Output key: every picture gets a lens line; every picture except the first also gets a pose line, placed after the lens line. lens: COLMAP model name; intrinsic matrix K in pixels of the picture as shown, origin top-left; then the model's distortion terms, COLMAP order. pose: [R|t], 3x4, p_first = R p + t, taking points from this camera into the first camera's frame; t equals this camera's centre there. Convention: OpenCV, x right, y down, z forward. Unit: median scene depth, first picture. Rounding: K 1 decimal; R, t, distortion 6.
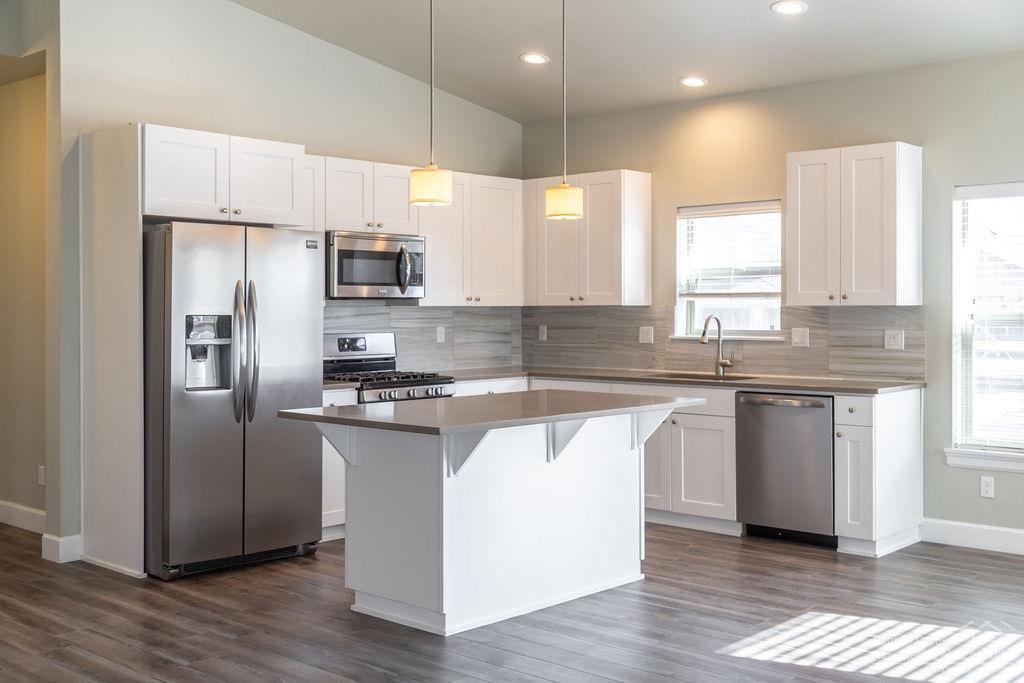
lens RADIAL K [[1129.8, 0, 530.4], [0, 1129.8, 311.4], [0, 0, 1]] dist [-0.005630, 0.000000]
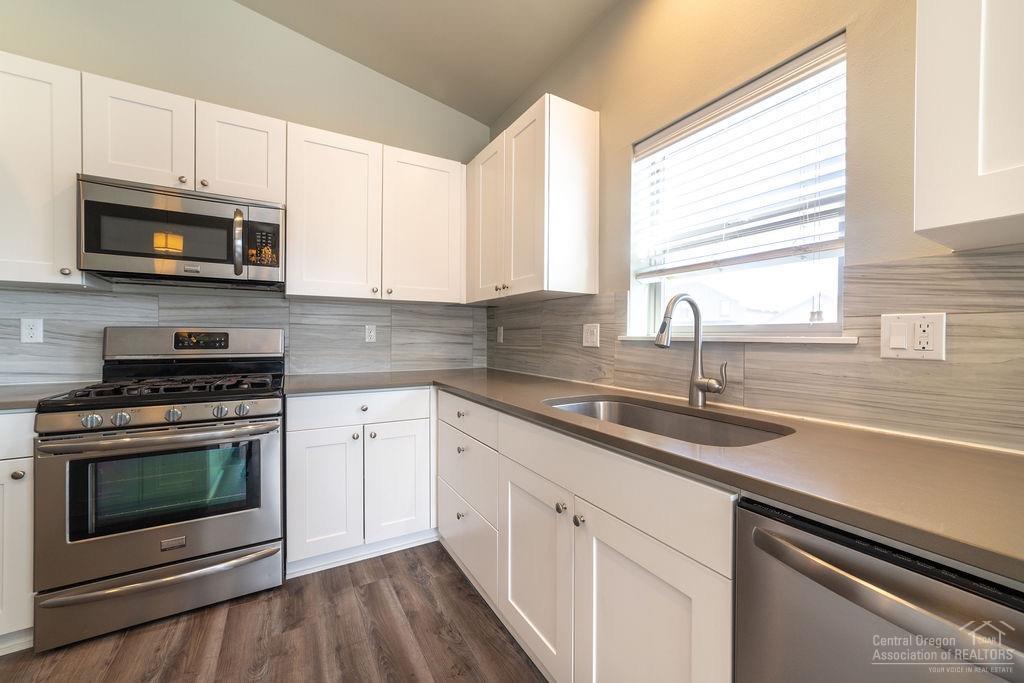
lens RADIAL K [[391.0, 0, 514.1], [0, 391.0, 336.4], [0, 0, 1]] dist [-0.018157, 0.006136]
pose [[0.951555, 0.009301, -0.307339, 0.144317], [-0.010025, 0.999949, -0.000777, 0.024241], [0.307317, 0.003820, 0.951600, 0.810826]]
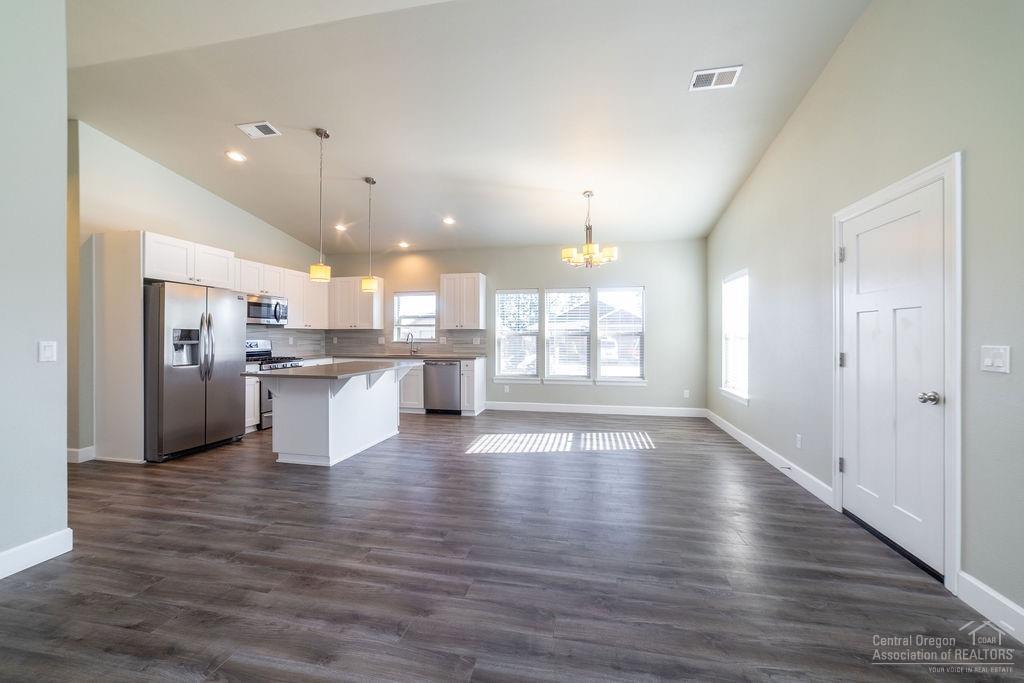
lens RADIAL K [[391.0, 0, 511.9], [0, 391.0, 338.5], [0, 0, 1]] dist [-0.018157, 0.006136]
pose [[0.862032, -0.001423, 0.506852, -0.102903], [-0.001174, 0.999988, 0.004805, 0.012403], [-0.506852, -0.004737, 0.862020, 0.076312]]
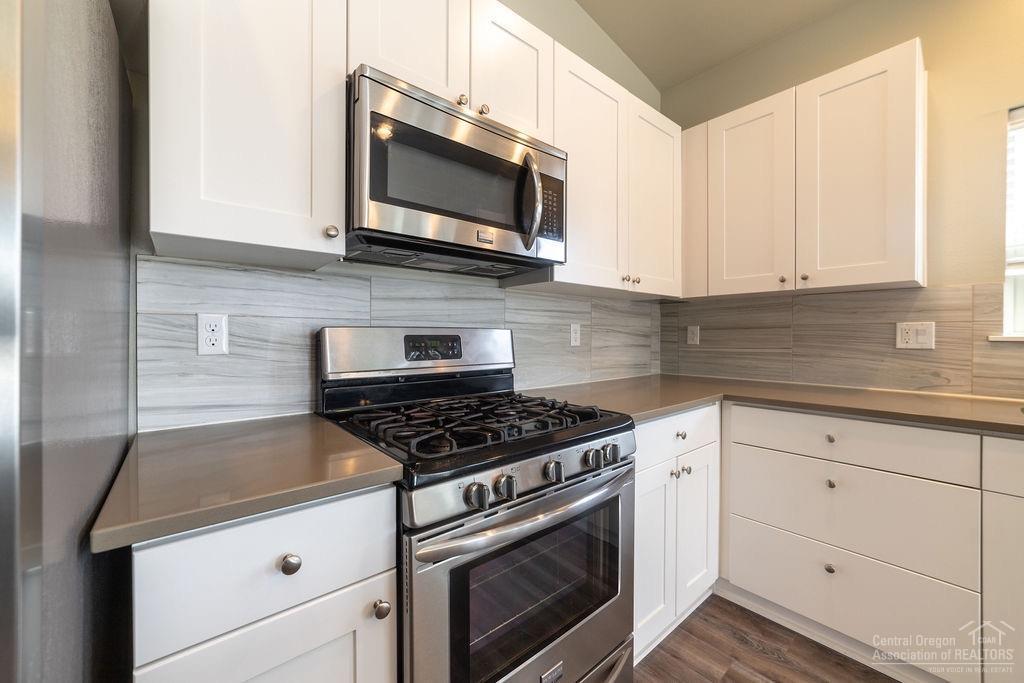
lens RADIAL K [[391.0, 0, 502.8], [0, 391.0, 336.8], [0, 0, 1]] dist [-0.018157, 0.006136]
pose [[0.988997, 0.002401, -0.147918, -0.097742], [-0.002598, 0.999996, -0.001143, 0.024487], [0.147914, 0.001514, 0.988999, 0.823502]]
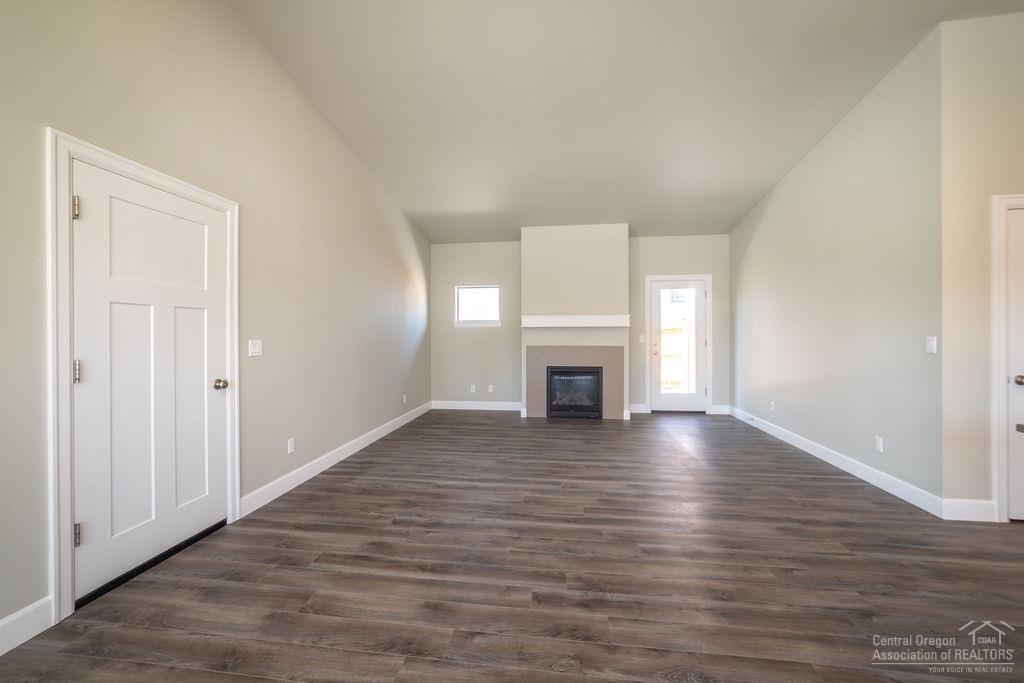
lens RADIAL K [[391.0, 0, 507.9], [0, 391.0, 337.5], [0, 0, 1]] dist [-0.018157, 0.006136]
pose [[-0.829659, 0.011490, -0.558152, 0.280209], [0.005208, 0.999904, 0.012841, 0.010967], [0.558245, 0.007747, -0.829640, 0.595921]]
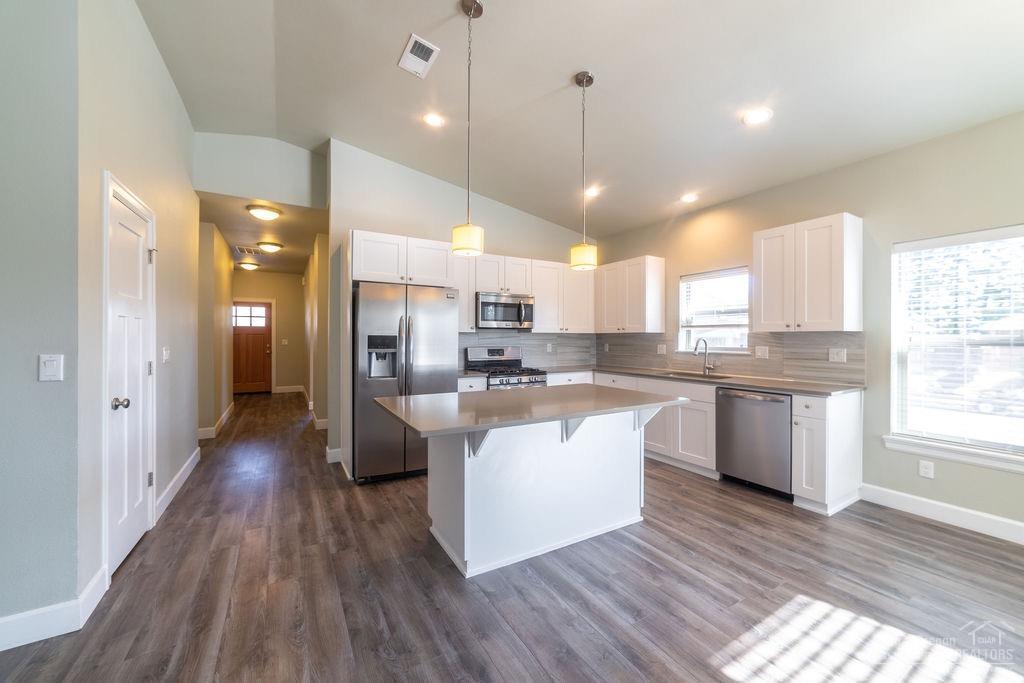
lens RADIAL K [[391.0, 0, 515.3], [0, 391.0, 337.5], [0, 0, 1]] dist [-0.018157, 0.006136]
pose [[0.953486, 0.004422, -0.301405, 0.074289], [-0.005360, 0.999983, -0.002287, 0.005260], [0.301390, 0.003796, 0.953493, 0.379005]]
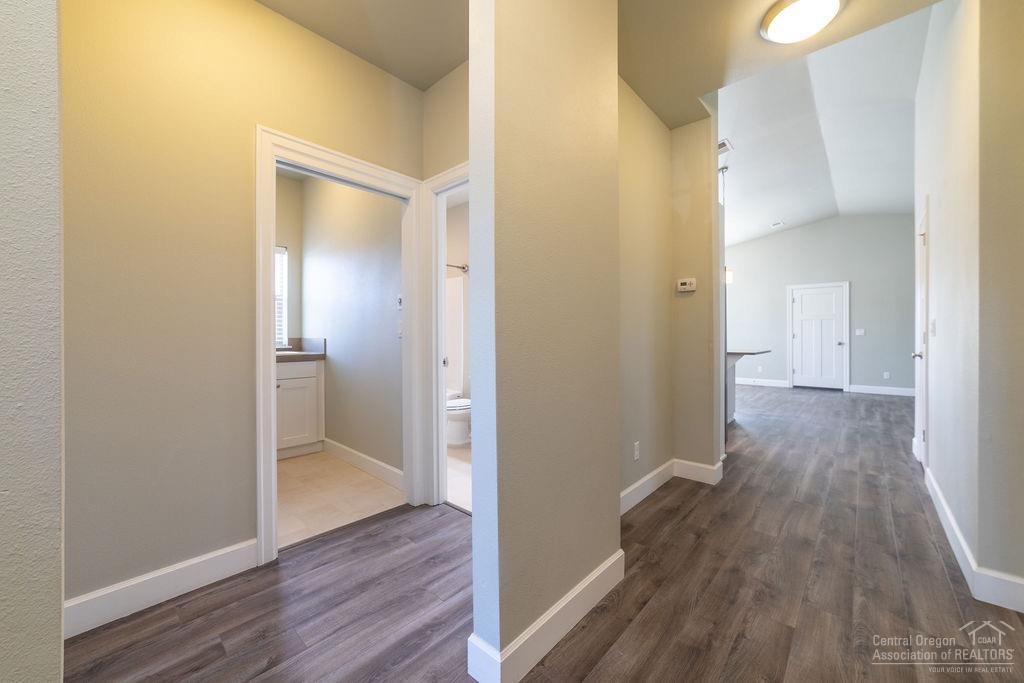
lens RADIAL K [[391.0, 0, 511.9], [0, 391.0, 335.2], [0, 0, 1]] dist [-0.018157, 0.006136]
pose [[0.006766, 0.001122, 0.999976, -0.779954], [0.003927, 0.999992, -0.001148, 0.031218], [-0.999969, 0.003934, 0.006762, 1.062468]]
